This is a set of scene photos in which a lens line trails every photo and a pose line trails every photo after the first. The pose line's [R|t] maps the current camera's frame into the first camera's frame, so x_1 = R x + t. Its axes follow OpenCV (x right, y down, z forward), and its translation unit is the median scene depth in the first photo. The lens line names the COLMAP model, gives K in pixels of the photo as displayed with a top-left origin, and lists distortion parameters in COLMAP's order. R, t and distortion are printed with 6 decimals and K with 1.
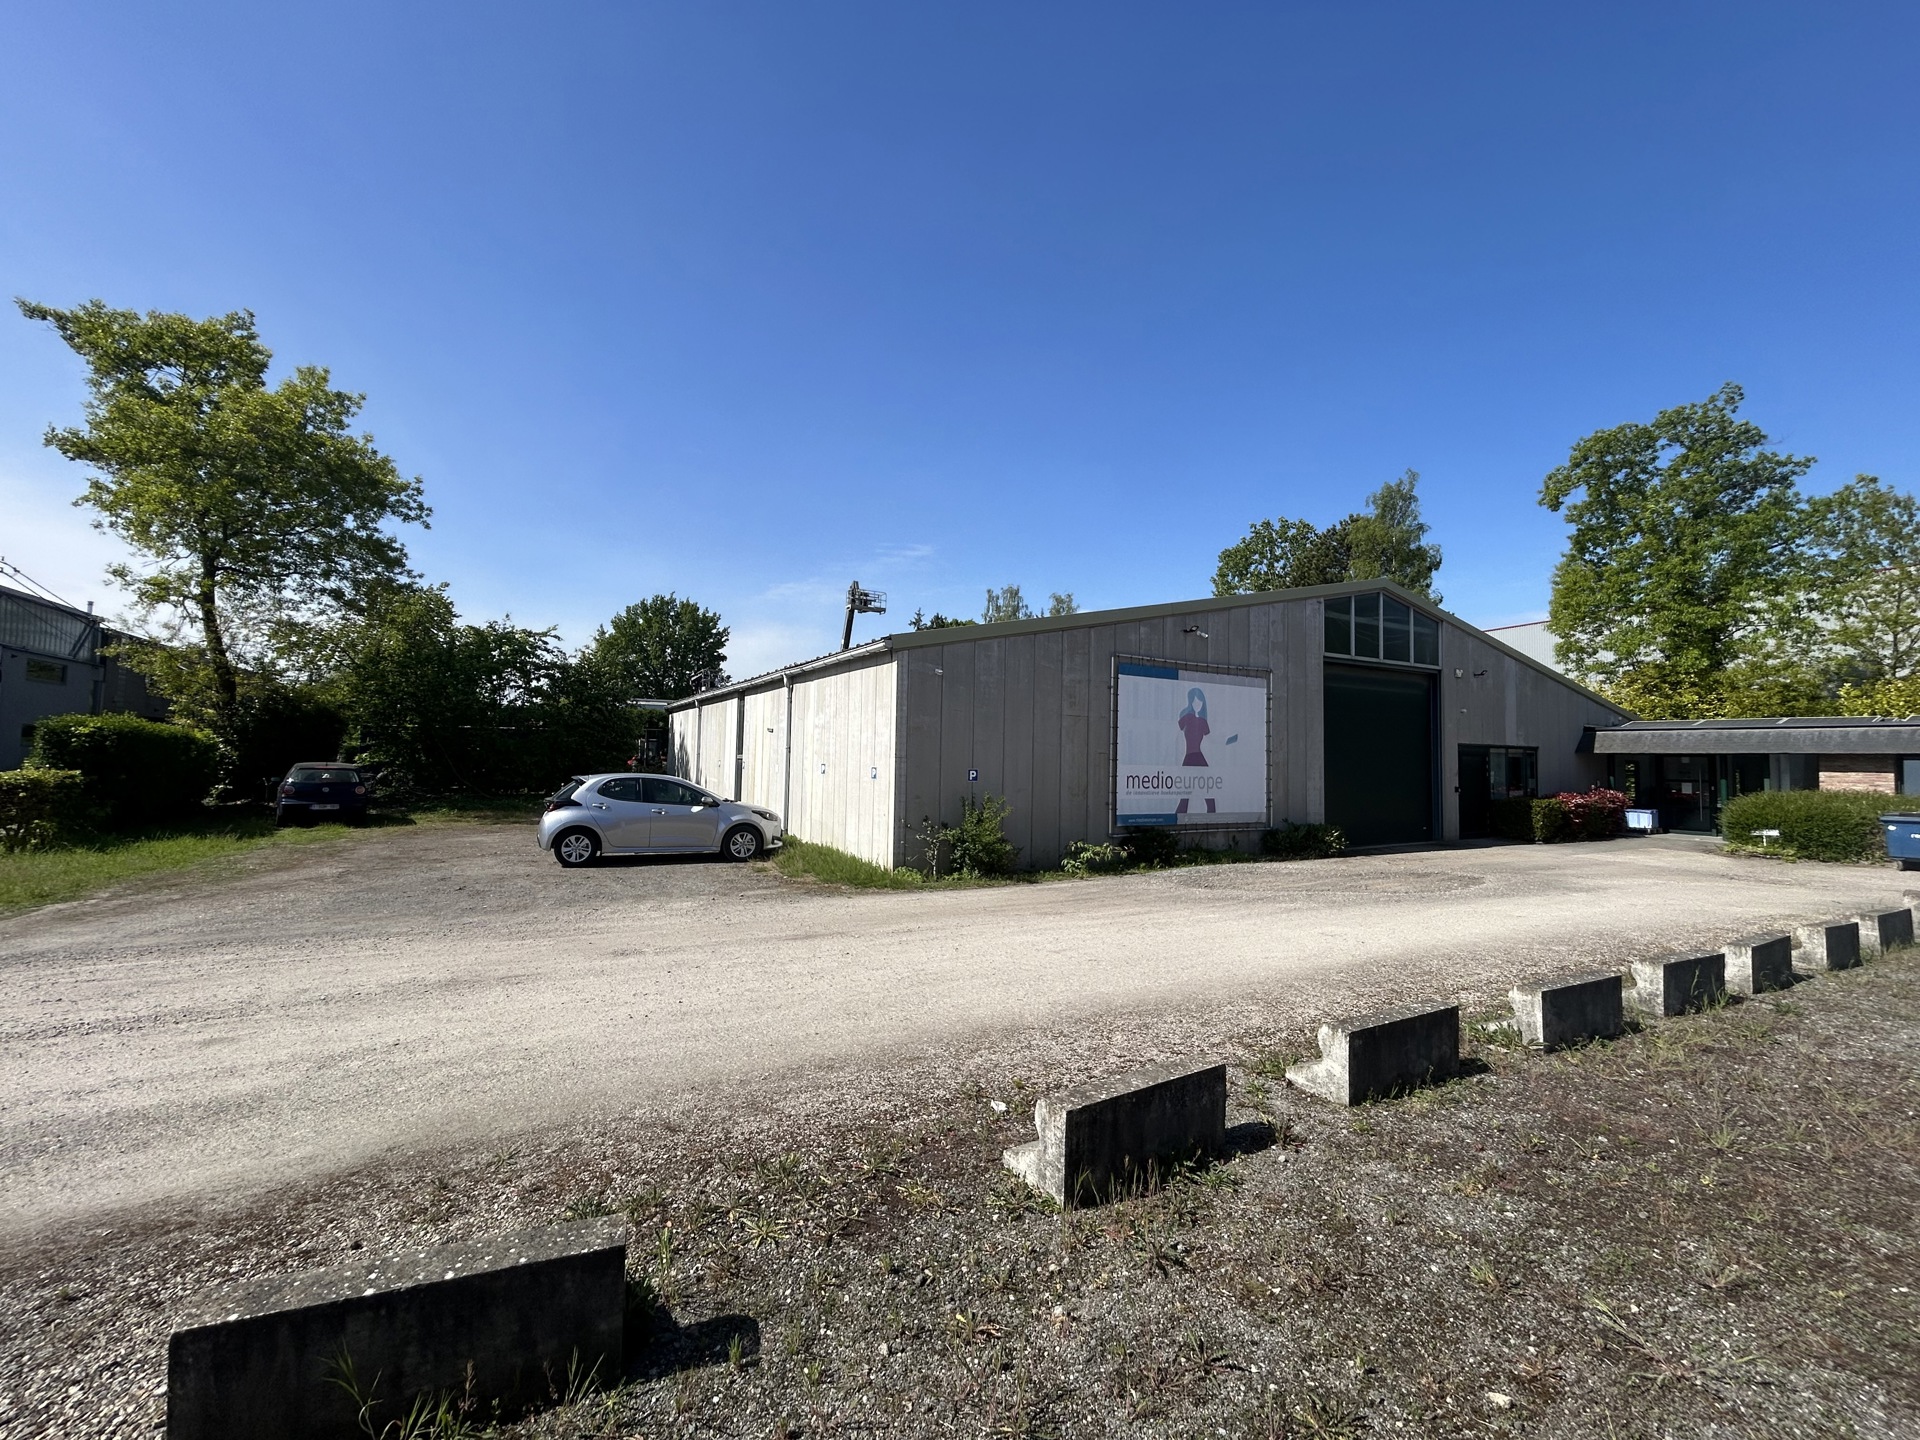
lens RADIAL K [[774.8, 0, 960.0], [0, 774.8, 720.0], [0, 0, 1]] dist [0.008667, 0.000053]
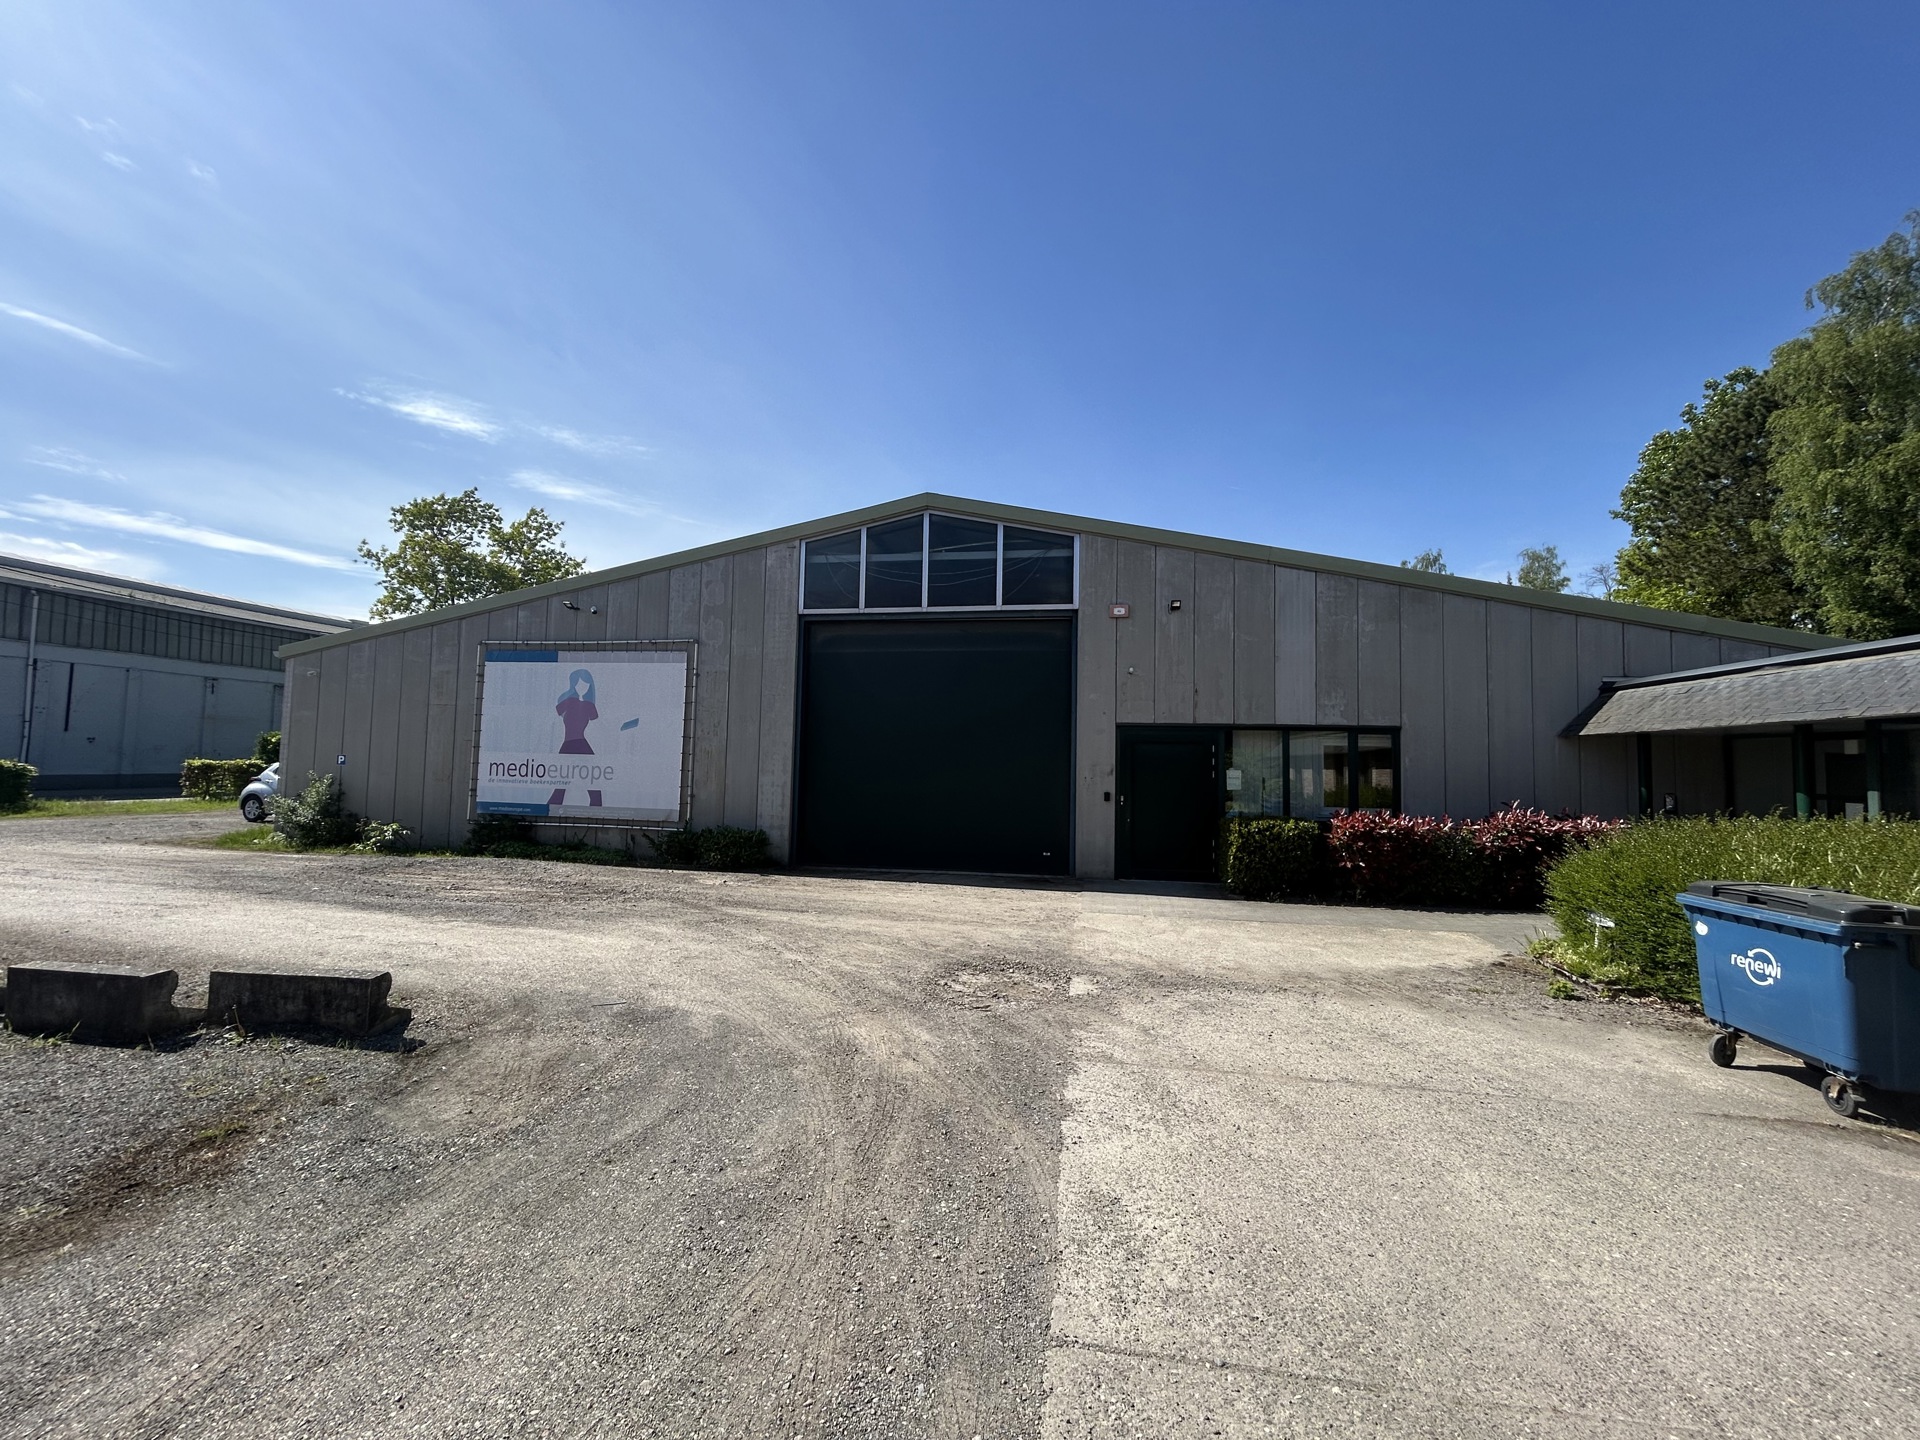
lens RADIAL K [[777.7, 0, 960.0], [0, 777.7, 720.0], [0, 0, 1]] dist [0.000378, 0.000124]
pose [[0.775952, -0.034929, -0.629824, 1.208826], [0.023116, 0.999370, -0.026945, 0.053187], [0.630368, 0.006349, 0.776270, 0.556725]]
